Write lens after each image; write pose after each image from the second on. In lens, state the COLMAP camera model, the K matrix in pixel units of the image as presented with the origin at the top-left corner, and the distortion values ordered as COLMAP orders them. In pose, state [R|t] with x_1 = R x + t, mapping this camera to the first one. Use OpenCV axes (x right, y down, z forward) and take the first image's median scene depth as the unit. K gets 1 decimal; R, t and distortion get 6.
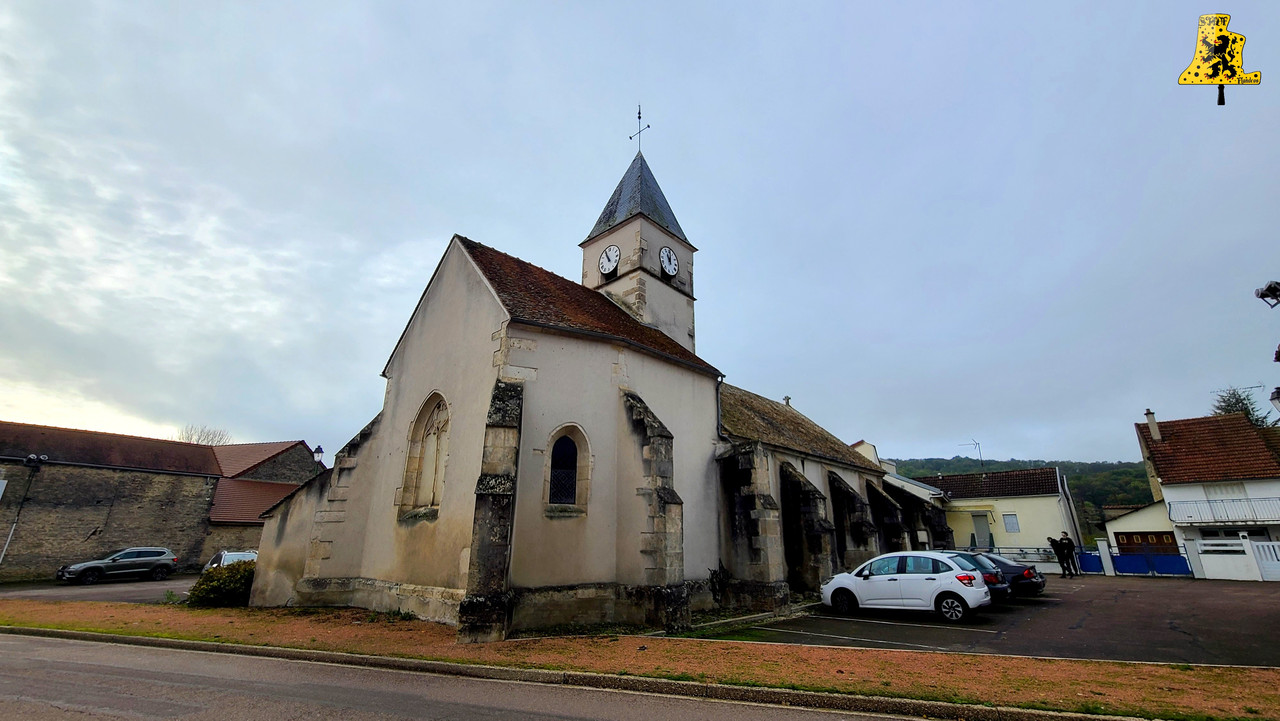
lens RADIAL K [[524.8, 0, 636.3], [0, 524.8, 361.1], [0, 0, 1]] dist [-0.005271, 0.000281]
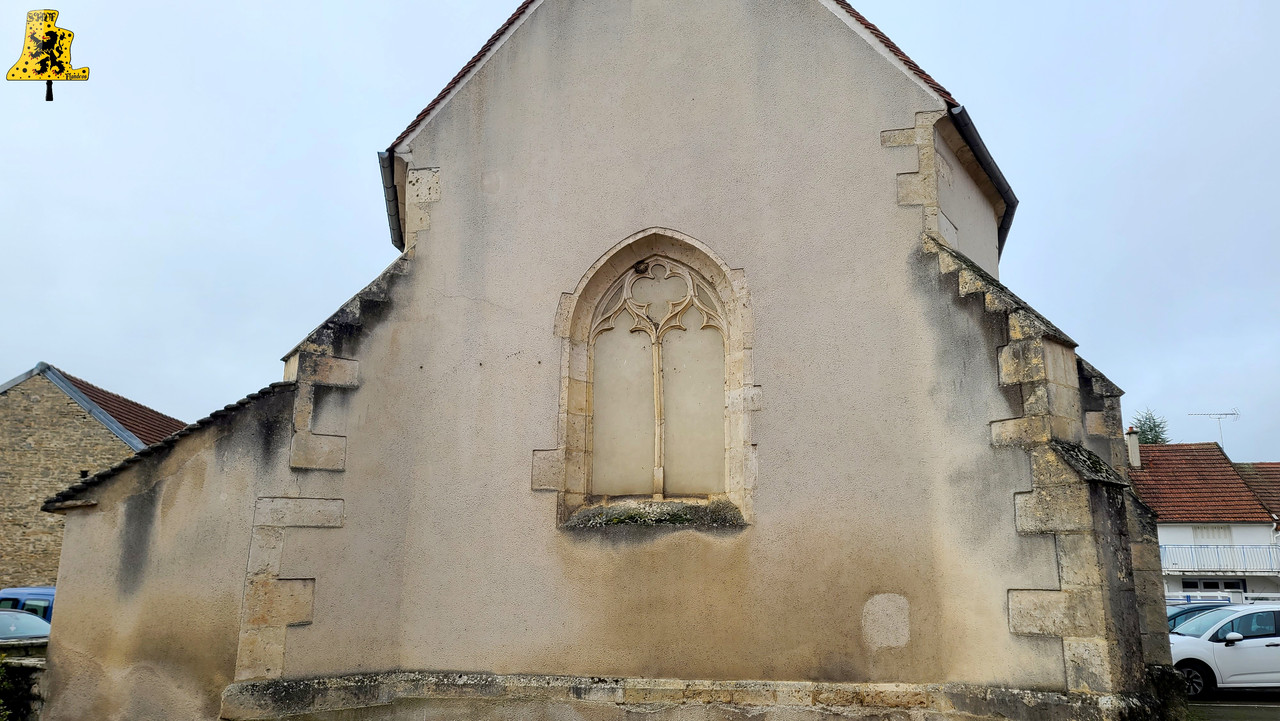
lens RADIAL K [[914.9, 0, 643.2], [0, 914.9, 378.5], [0, 0, 1]] dist [0.073904, -0.070041]
pose [[0.847794, 0.120561, 0.516440, -0.725350], [-0.174341, 0.983051, 0.056712, 0.127760], [-0.500850, -0.138117, 0.854443, 0.347443]]
